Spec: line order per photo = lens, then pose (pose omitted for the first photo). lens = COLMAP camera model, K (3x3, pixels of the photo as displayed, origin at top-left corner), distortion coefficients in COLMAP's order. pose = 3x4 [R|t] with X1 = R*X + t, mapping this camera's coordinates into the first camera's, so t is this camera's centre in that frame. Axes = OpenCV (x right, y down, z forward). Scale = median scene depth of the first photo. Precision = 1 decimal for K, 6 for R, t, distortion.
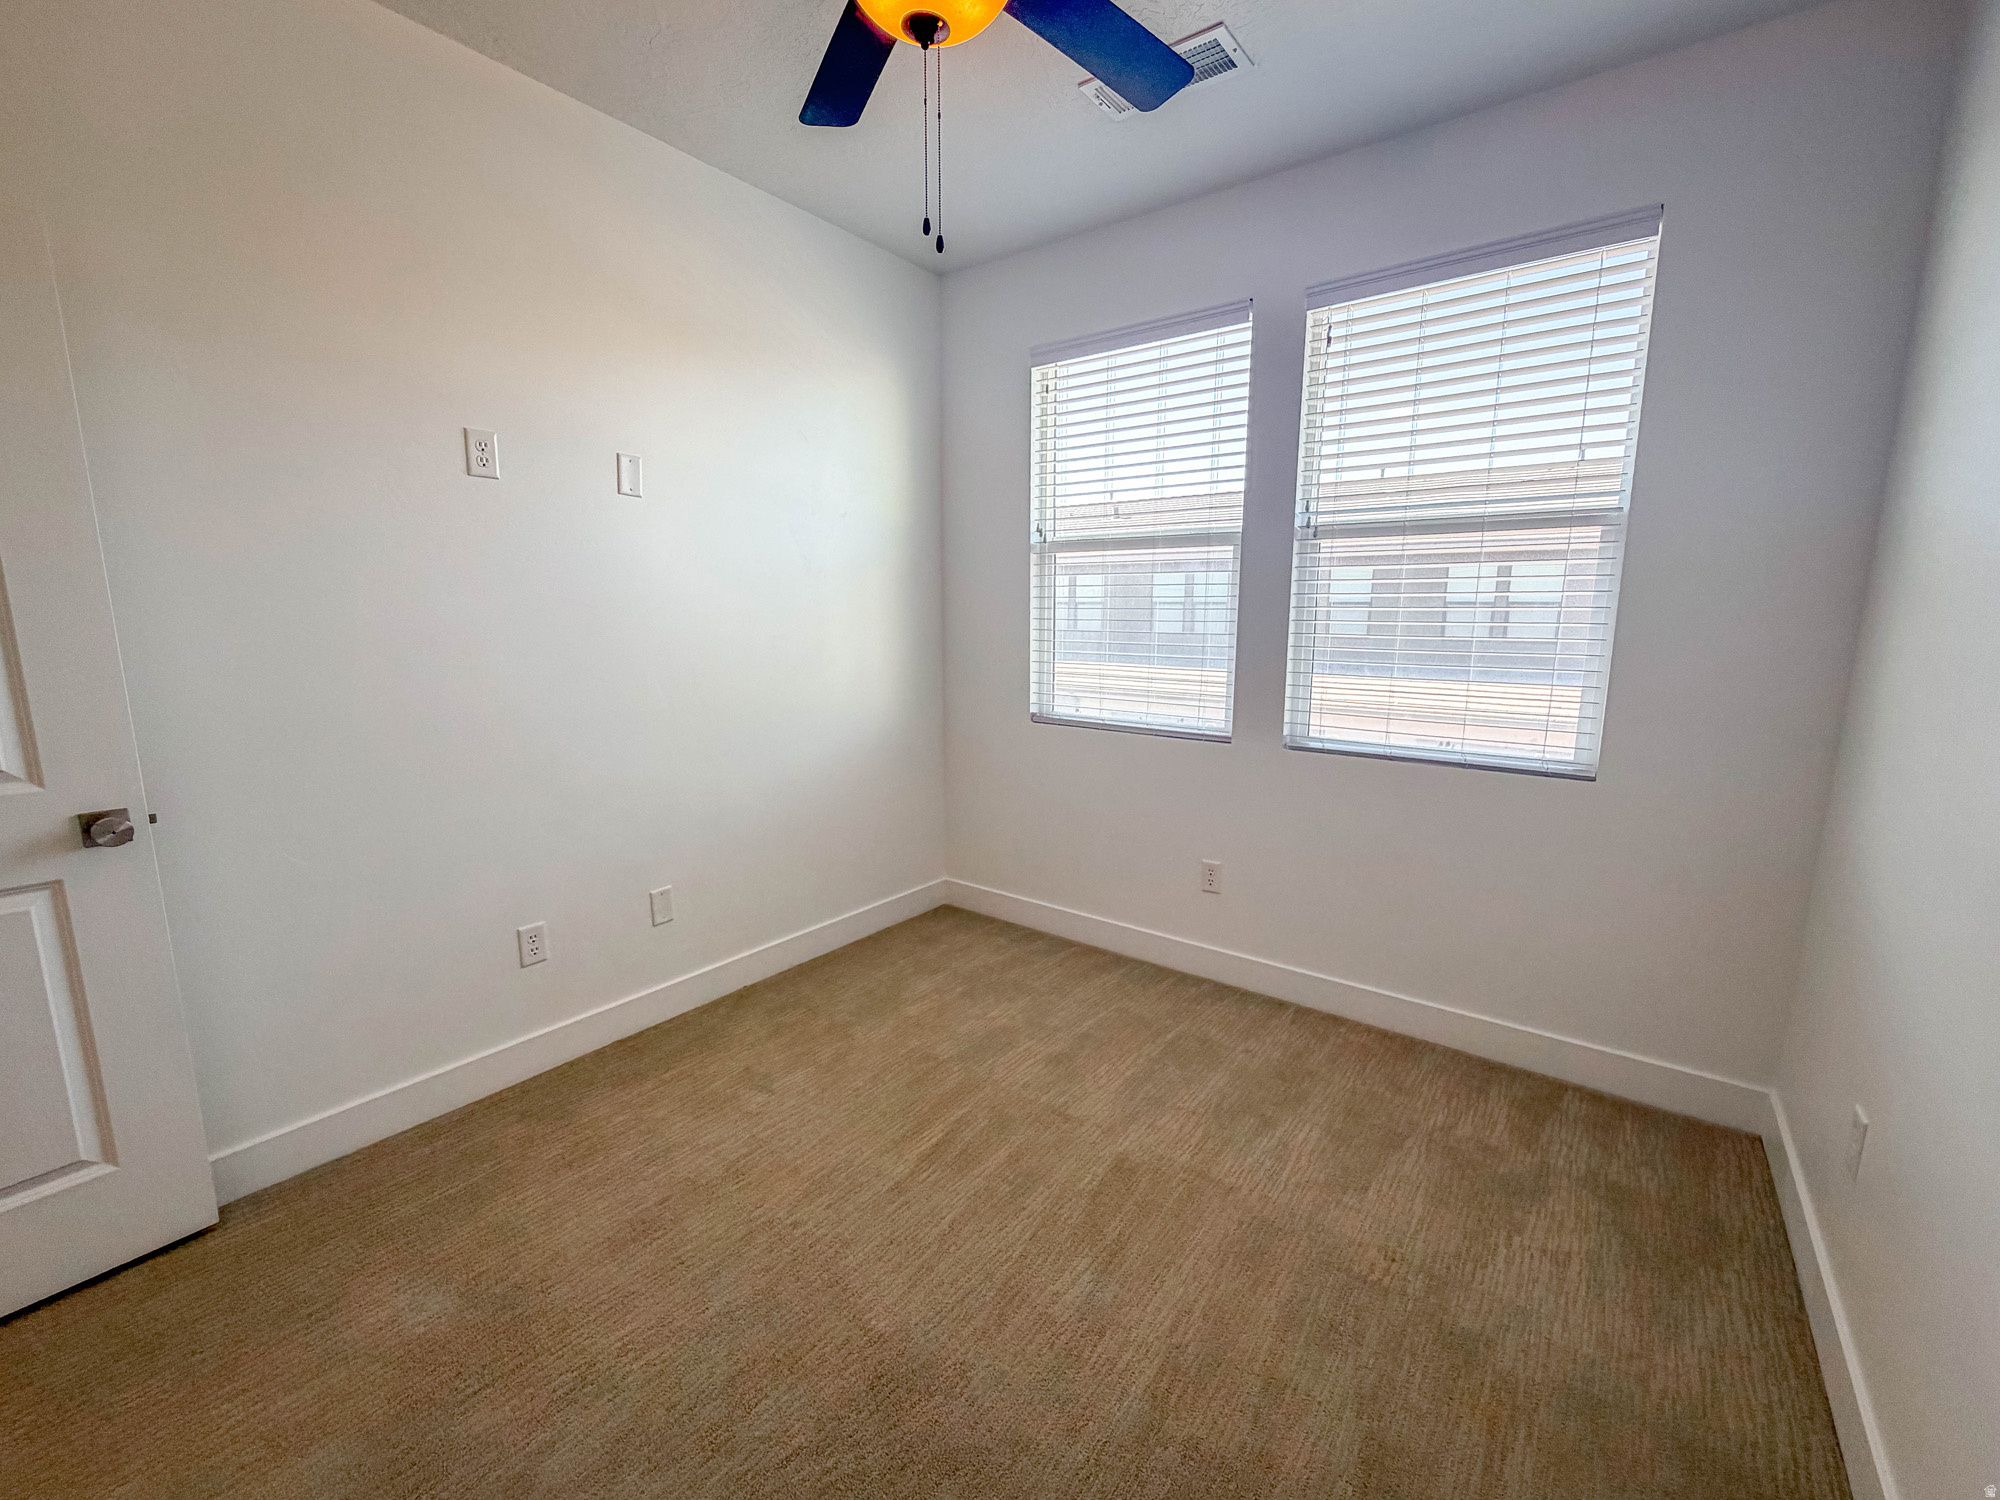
lens RADIAL K [[813.0, 0, 1049.0], [0, 813.0, 752.9], [0, 0, 1]] dist [-0.001133, 0.000163]
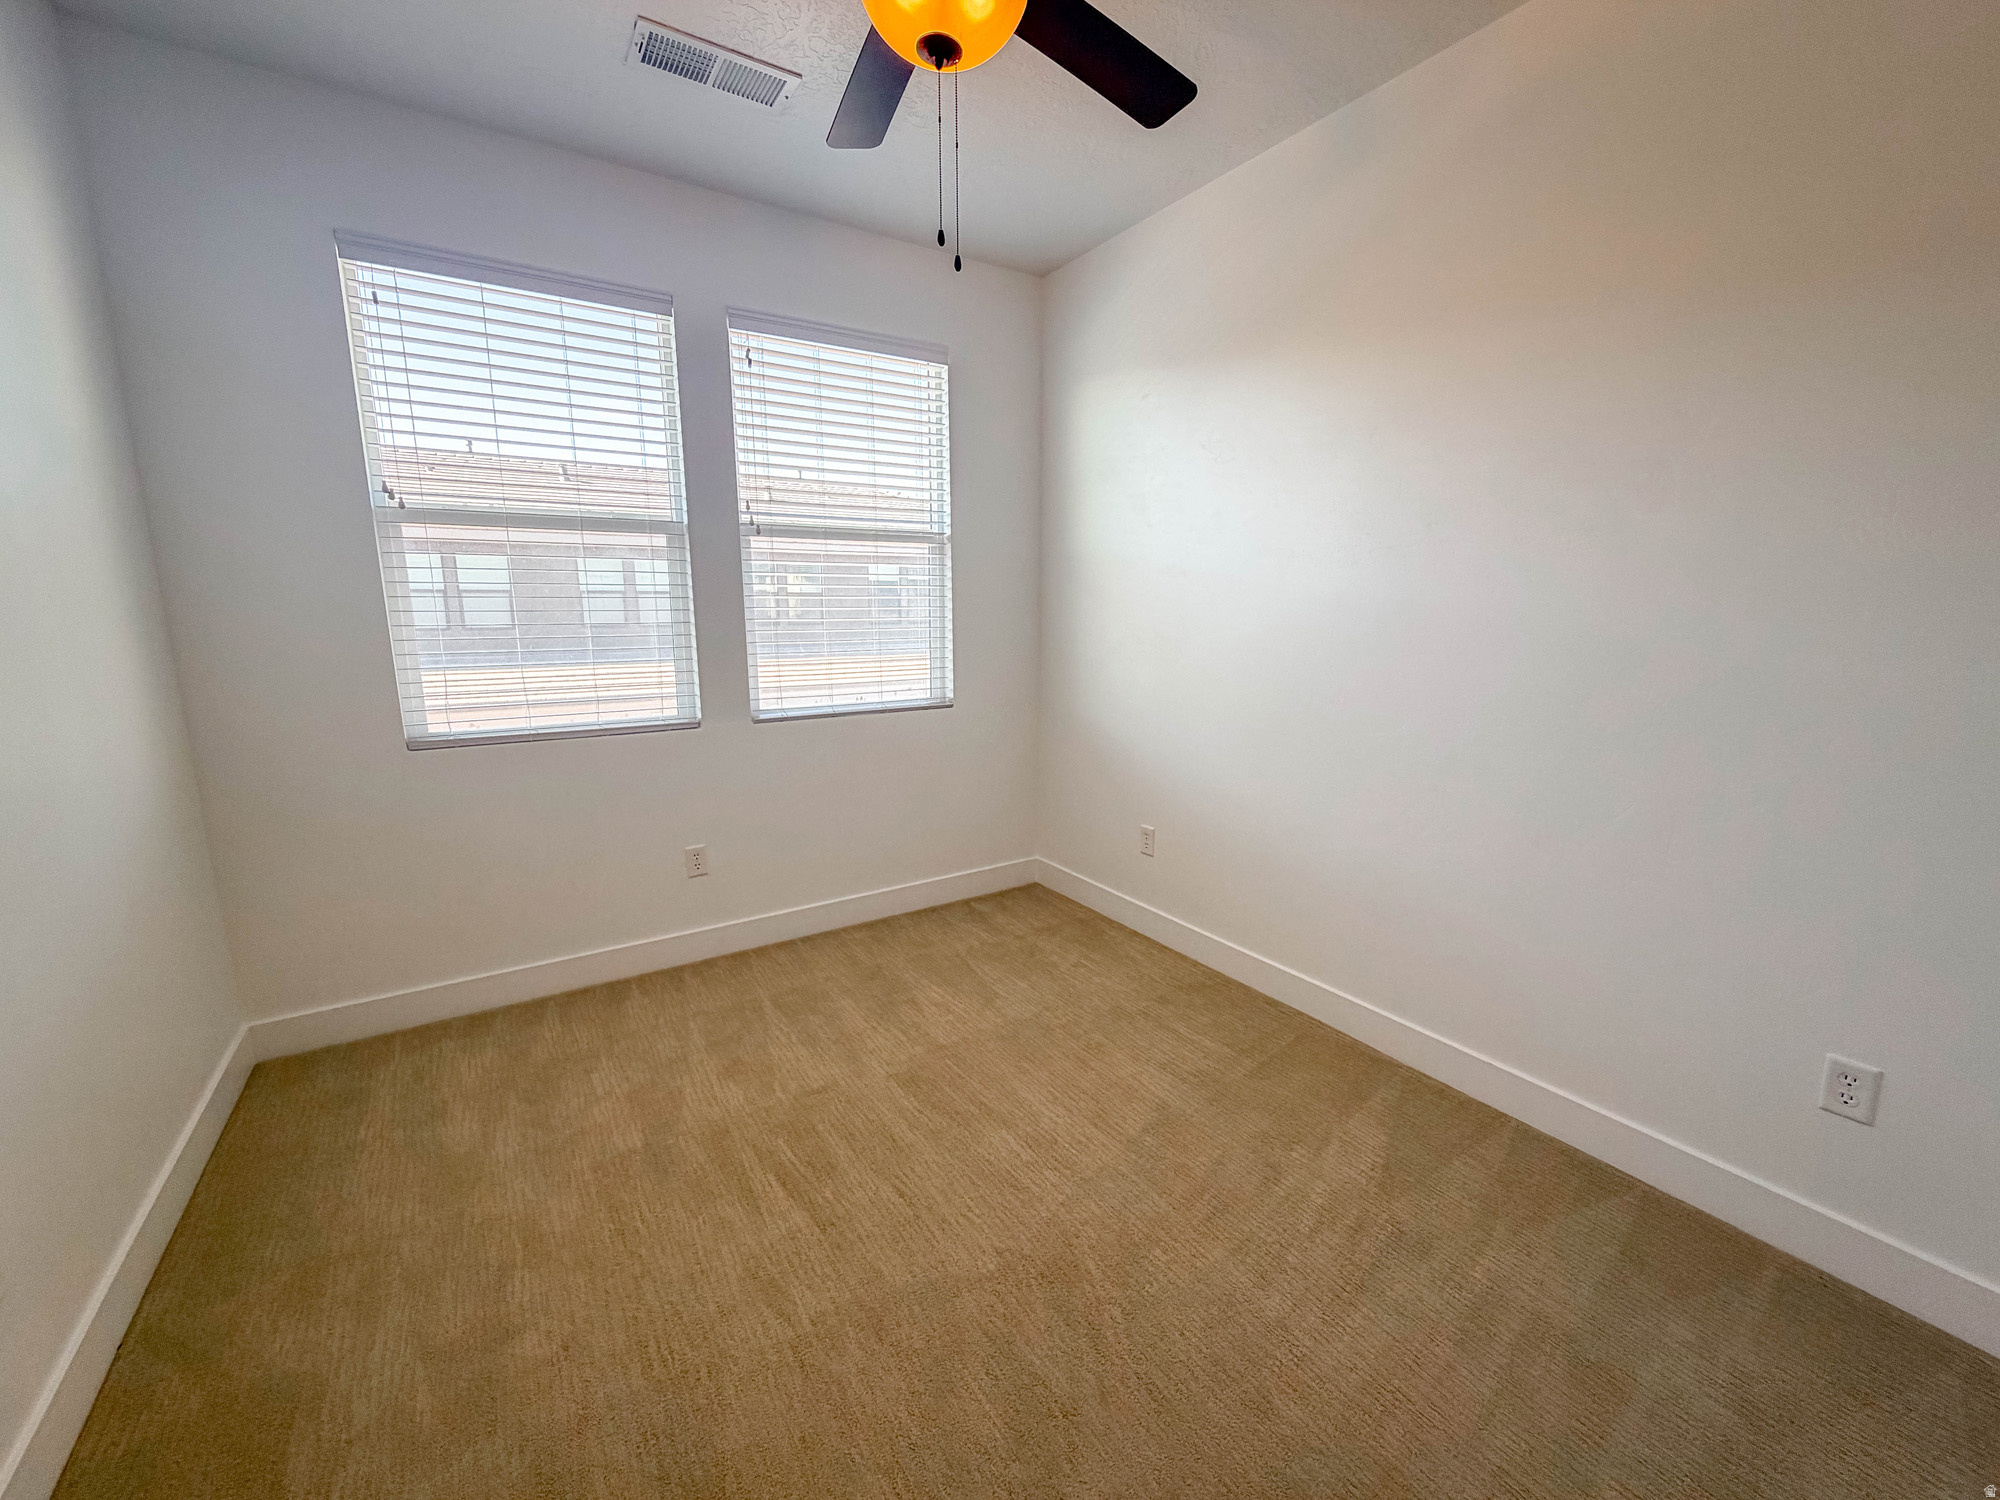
lens RADIAL K [[813.0, 0, 938.4], [0, 813.0, 755.5], [0, 0, 1]] dist [-0.001133, 0.000163]
pose [[0.373144, -0.175227, 0.911076, -0.653168], [0.161783, 0.979246, 0.122078, -0.057919], [-0.913559, 0.101844, 0.393749, 0.340832]]
